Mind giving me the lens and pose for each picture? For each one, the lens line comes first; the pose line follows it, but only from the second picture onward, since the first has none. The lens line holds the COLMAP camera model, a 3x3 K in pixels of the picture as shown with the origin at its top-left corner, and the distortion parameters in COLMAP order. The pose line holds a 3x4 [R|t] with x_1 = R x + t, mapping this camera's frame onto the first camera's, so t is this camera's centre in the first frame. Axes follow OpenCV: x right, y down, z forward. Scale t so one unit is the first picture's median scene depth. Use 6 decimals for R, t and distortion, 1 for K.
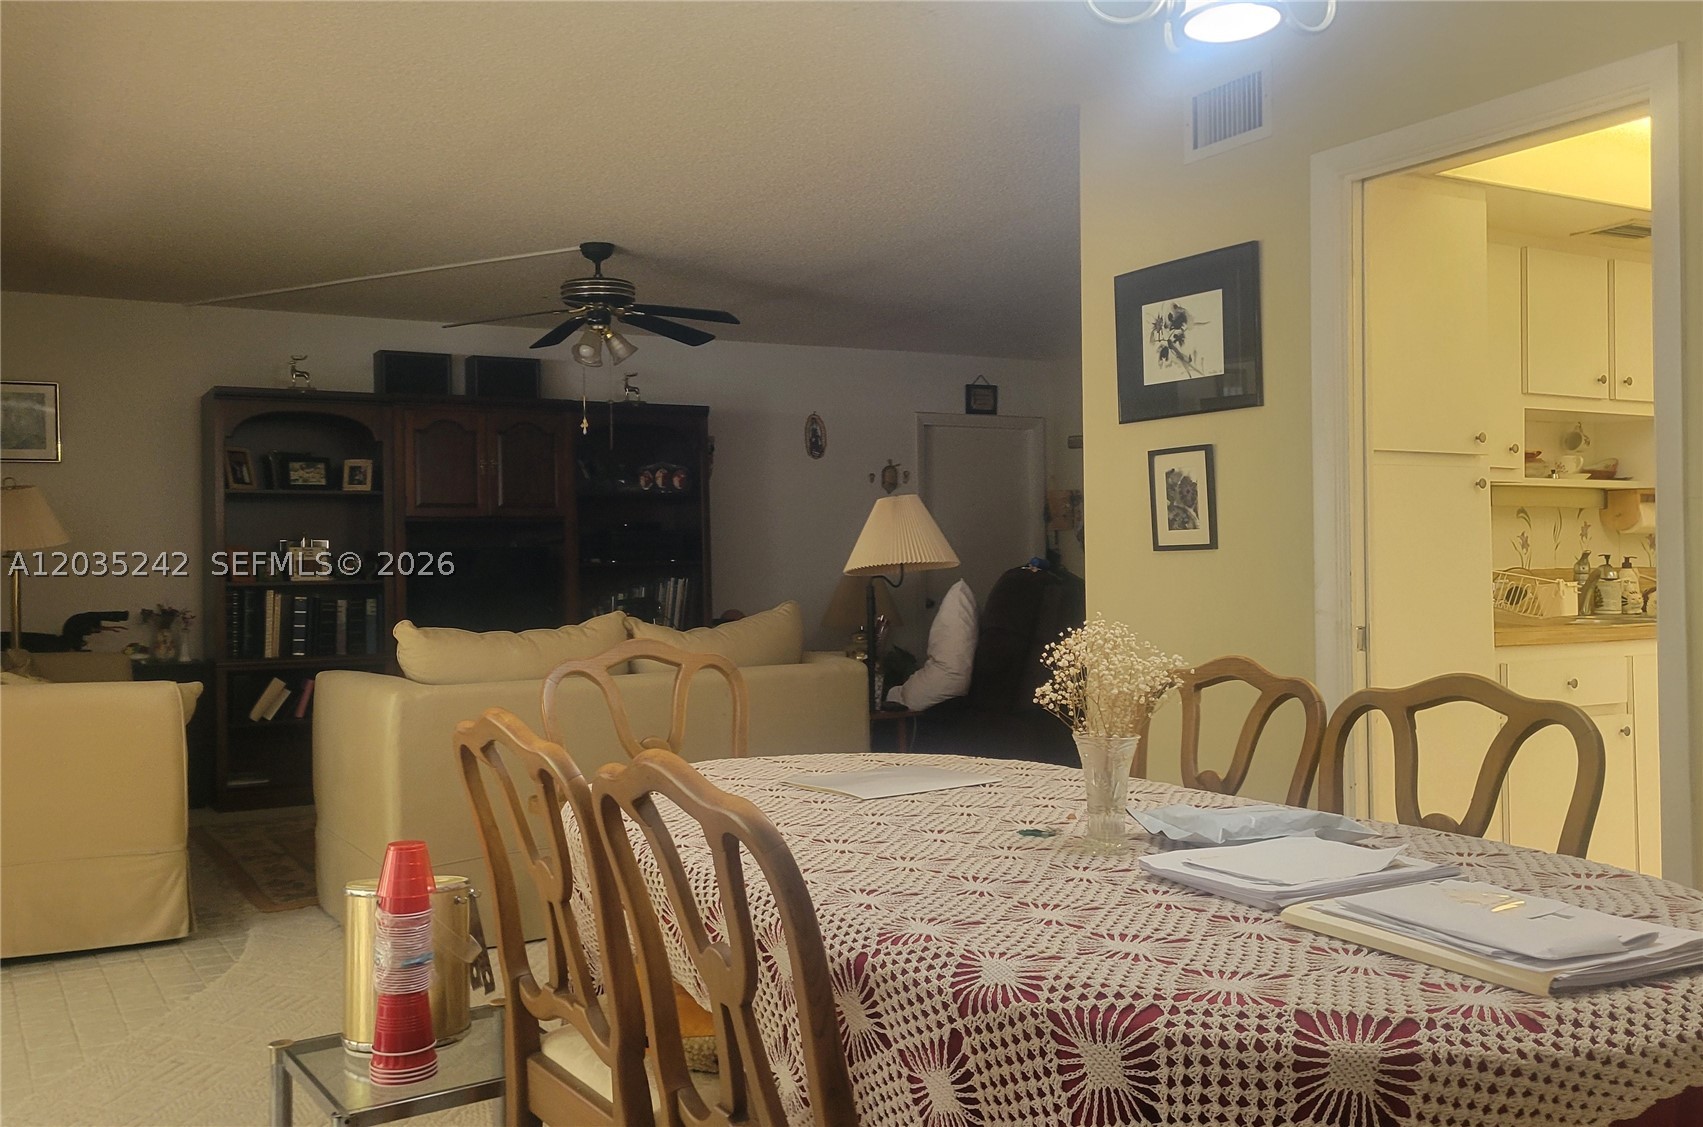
lens RADIAL K [[1530.5, 0, 839.2], [0, 1530.5, 555.2], [0, 0, 1]] dist [0.040036, 0.006742]
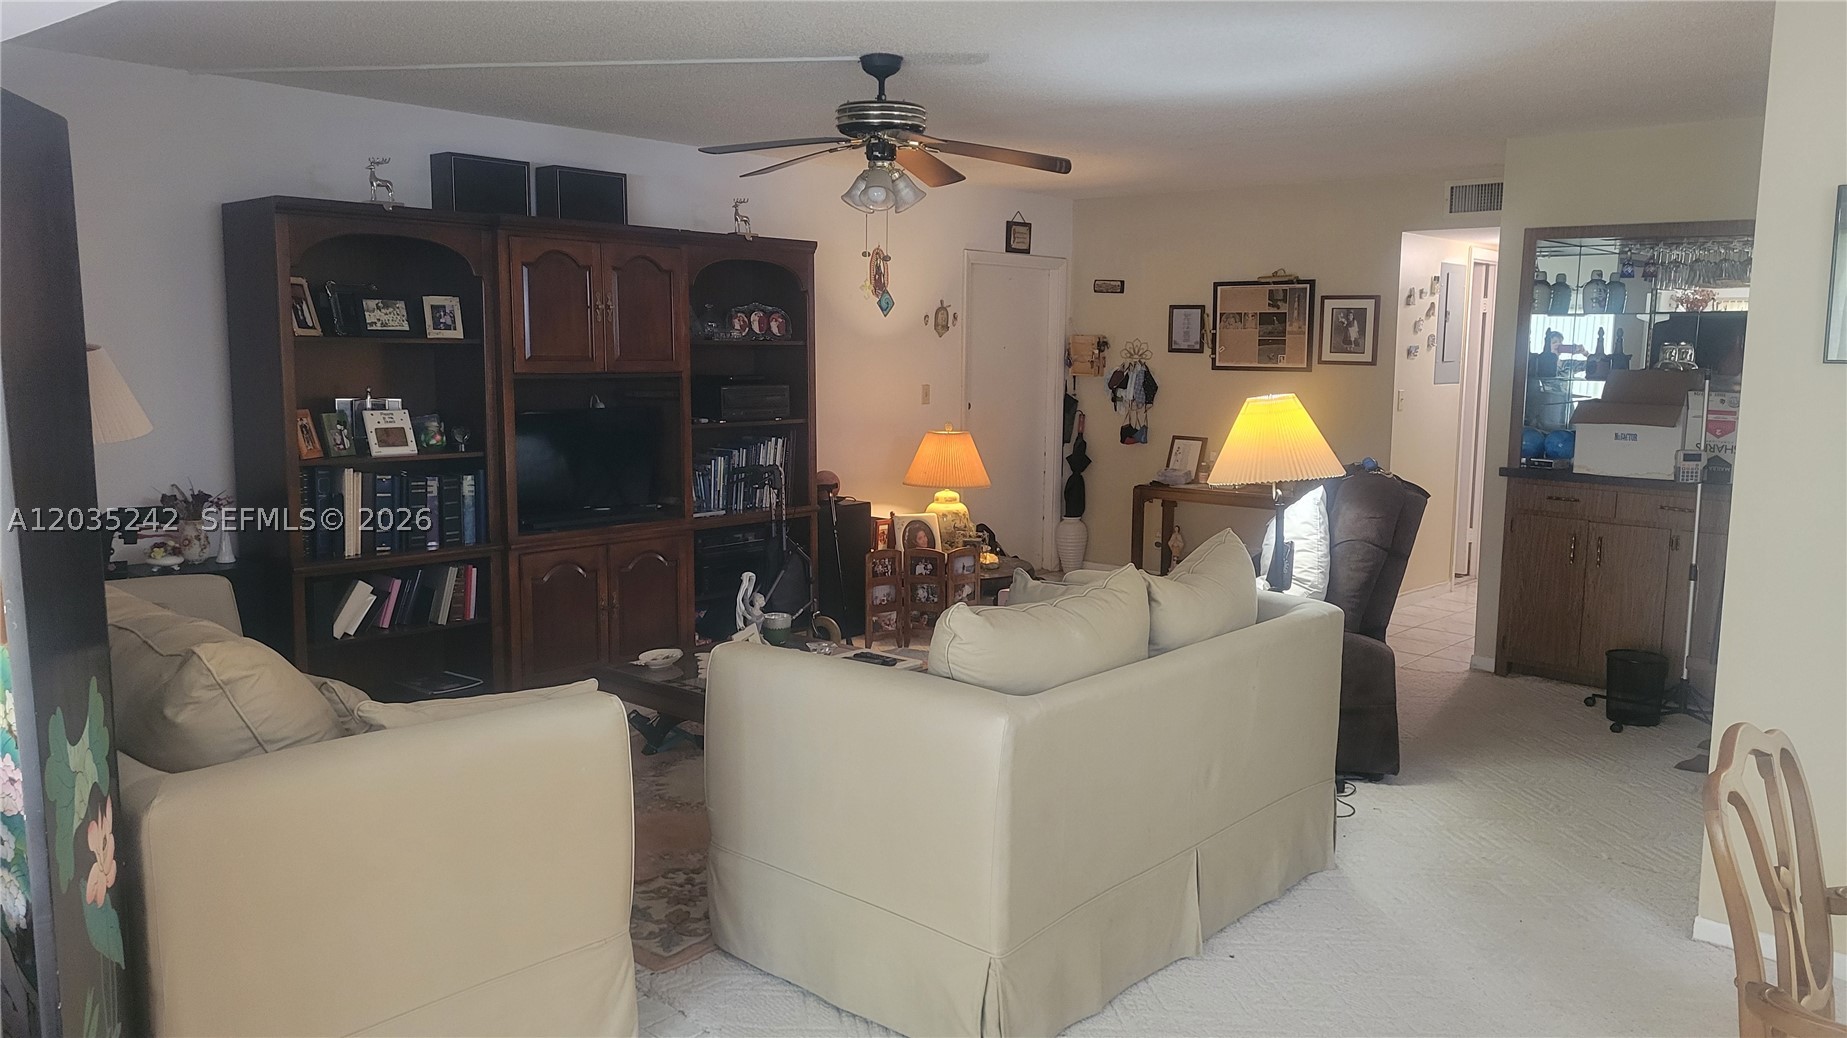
lens RADIAL K [[1396.8, 0, 933.0], [0, 1396.8, 510.4], [0, 0, 1]] dist [0.071019, -0.031467]
pose [[0.947069, -0.011697, 0.320818, -0.297866], [-0.029341, 0.991999, 0.122786, -0.048308], [-0.319687, -0.125700, 0.939148, 0.225193]]
